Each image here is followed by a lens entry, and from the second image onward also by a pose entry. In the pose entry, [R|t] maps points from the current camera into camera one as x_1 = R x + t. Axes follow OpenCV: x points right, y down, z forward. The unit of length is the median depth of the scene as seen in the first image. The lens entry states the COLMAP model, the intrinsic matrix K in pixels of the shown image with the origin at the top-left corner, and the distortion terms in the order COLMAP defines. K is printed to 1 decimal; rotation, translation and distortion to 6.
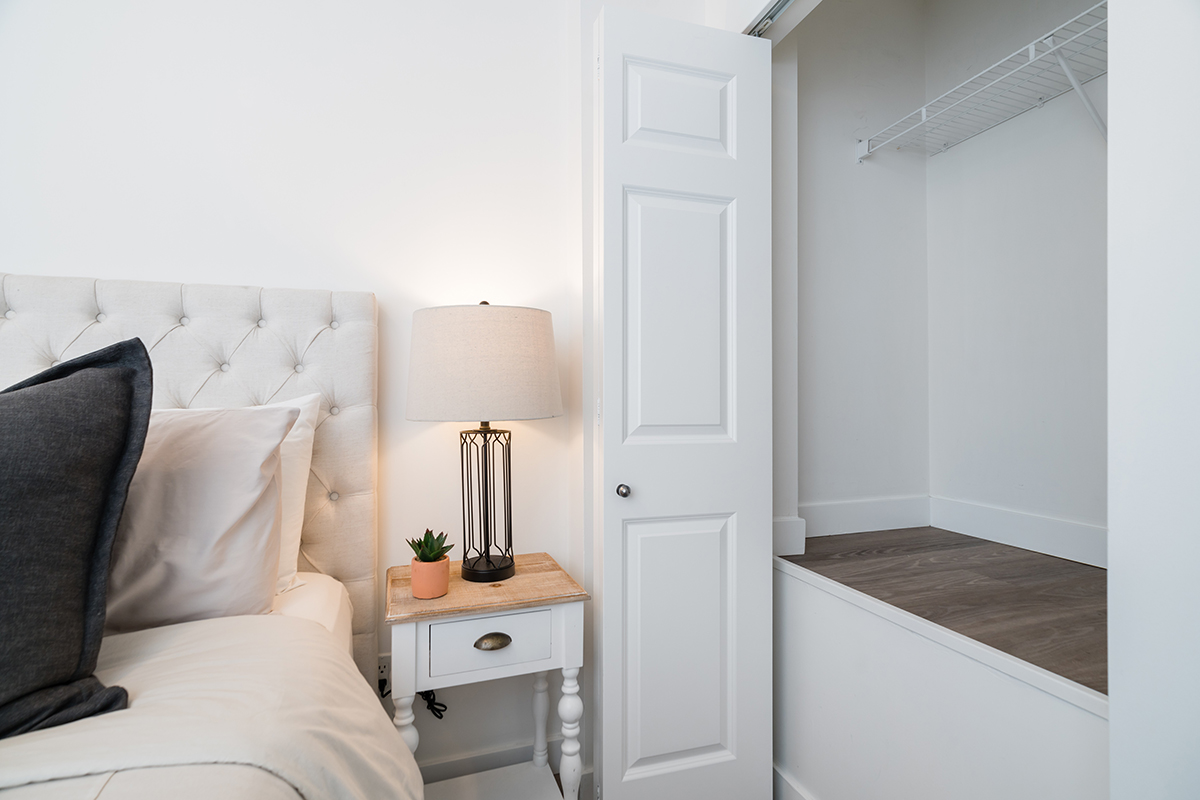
lens RADIAL K [[570.6, 0, 603.6], [0, 570.6, 404.9], [0, 0, 1]] dist [0.002280, 0.000948]
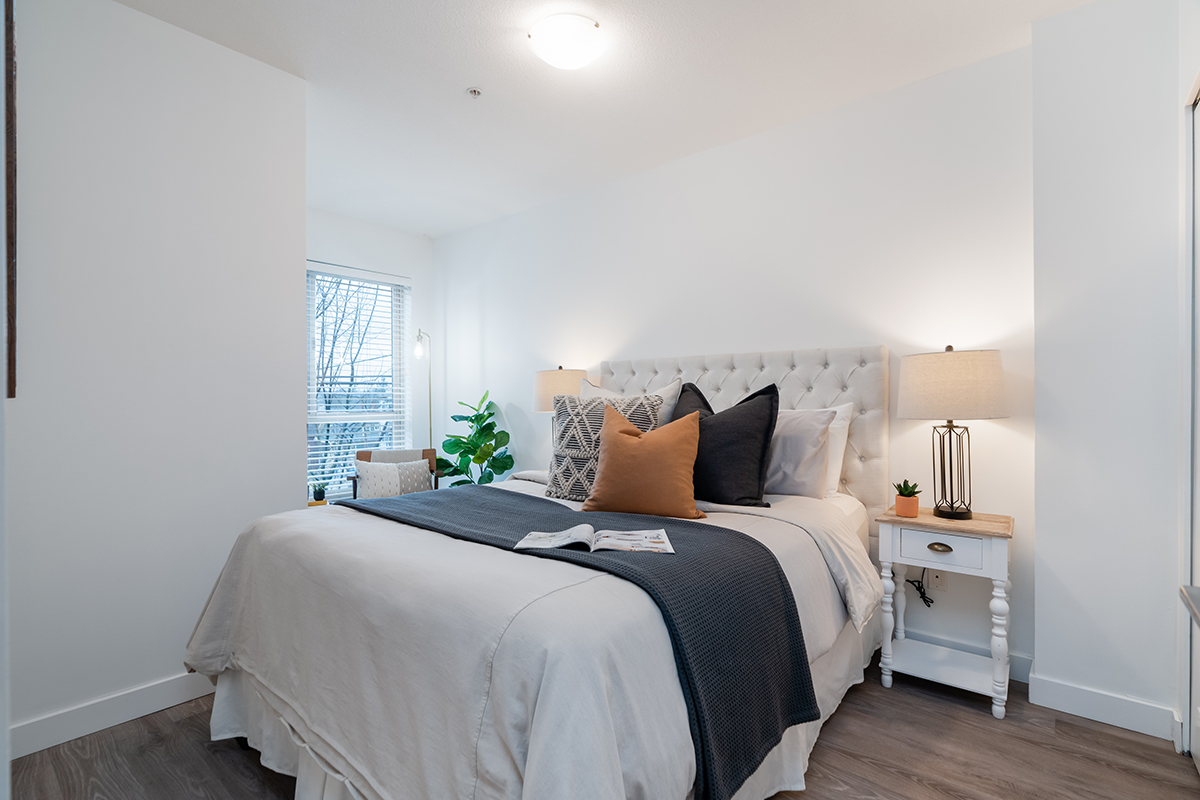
lens RADIAL K [[570.6, 0, 603.6], [0, 570.6, 404.9], [0, 0, 1]] dist [0.002280, 0.000948]
pose [[0.550484, 0.007565, -0.834812, 0.676605], [-0.002814, 0.999970, 0.007206, -0.025803], [0.834841, -0.001617, 0.550489, -0.789003]]
